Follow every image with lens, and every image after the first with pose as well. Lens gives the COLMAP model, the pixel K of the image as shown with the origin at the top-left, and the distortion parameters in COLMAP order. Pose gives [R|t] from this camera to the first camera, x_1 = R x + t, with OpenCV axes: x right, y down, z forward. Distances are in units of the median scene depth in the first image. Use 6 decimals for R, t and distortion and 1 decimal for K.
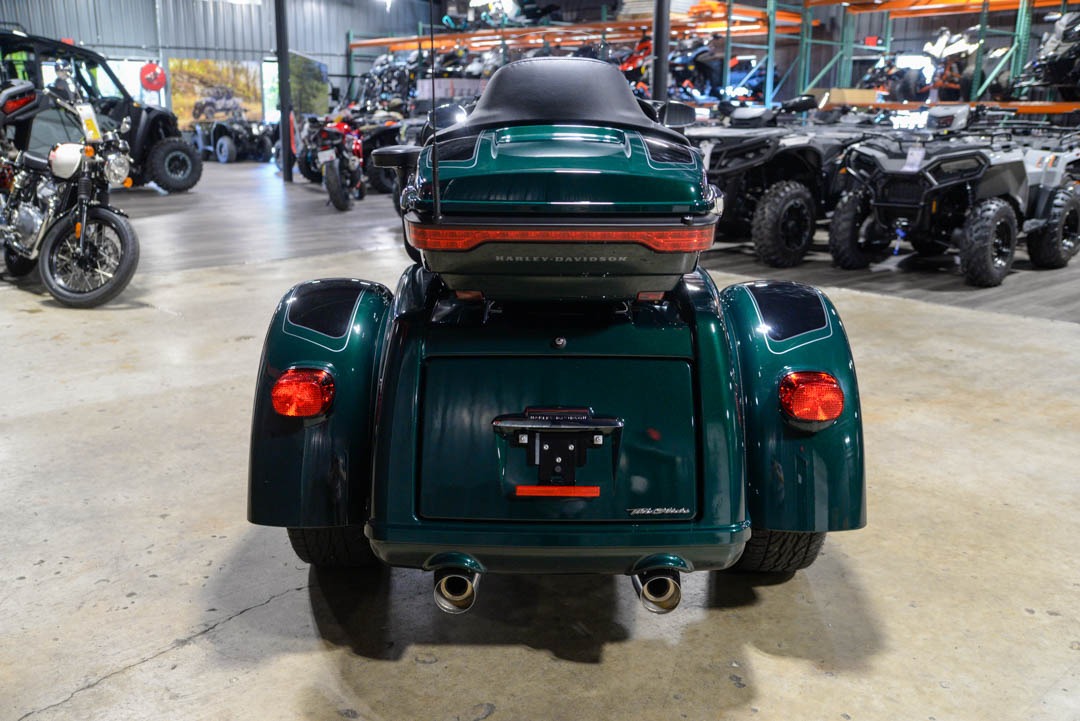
lens RADIAL K [[1018.8, 0, 540.0], [0, 1018.8, 360.5], [0, 0, 1]] dist [-0.067280, 0.120904]
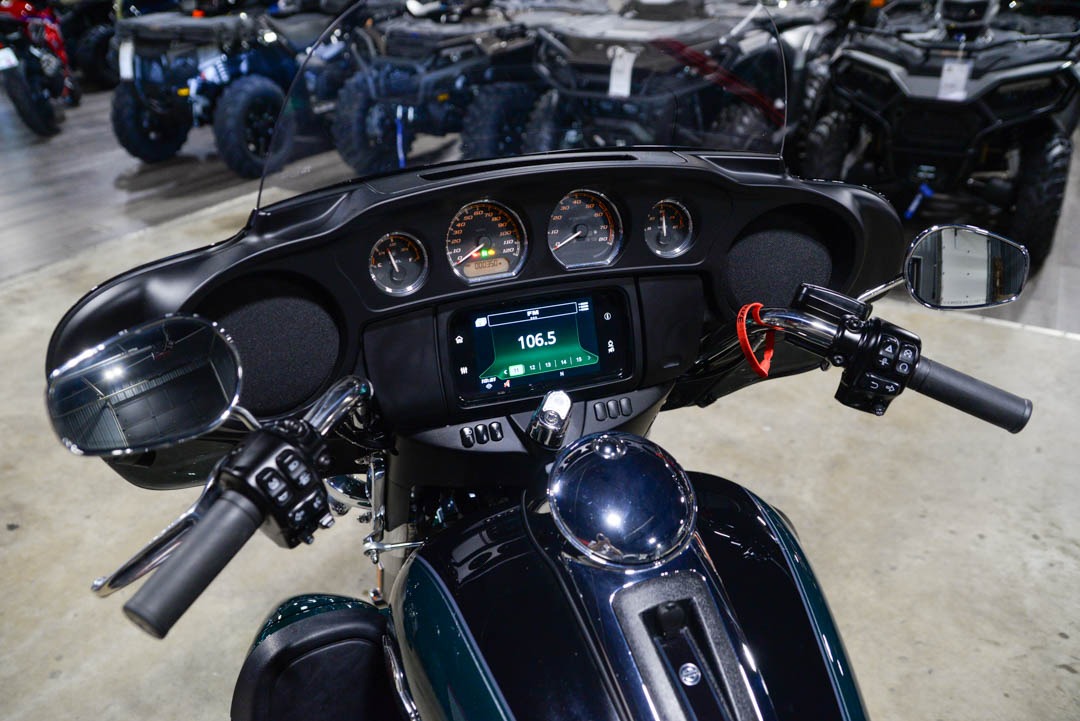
lens RADIAL K [[856.5, 0, 540.0], [0, 856.5, 360.5], [0, 0, 1]] dist [-0.014717, -0.008820]
pose [[0.963498, -0.133769, 0.231900, -0.025445], [0.076253, 0.967461, 0.241256, -0.116443], [-0.256627, -0.214767, 0.942347, 0.340338]]
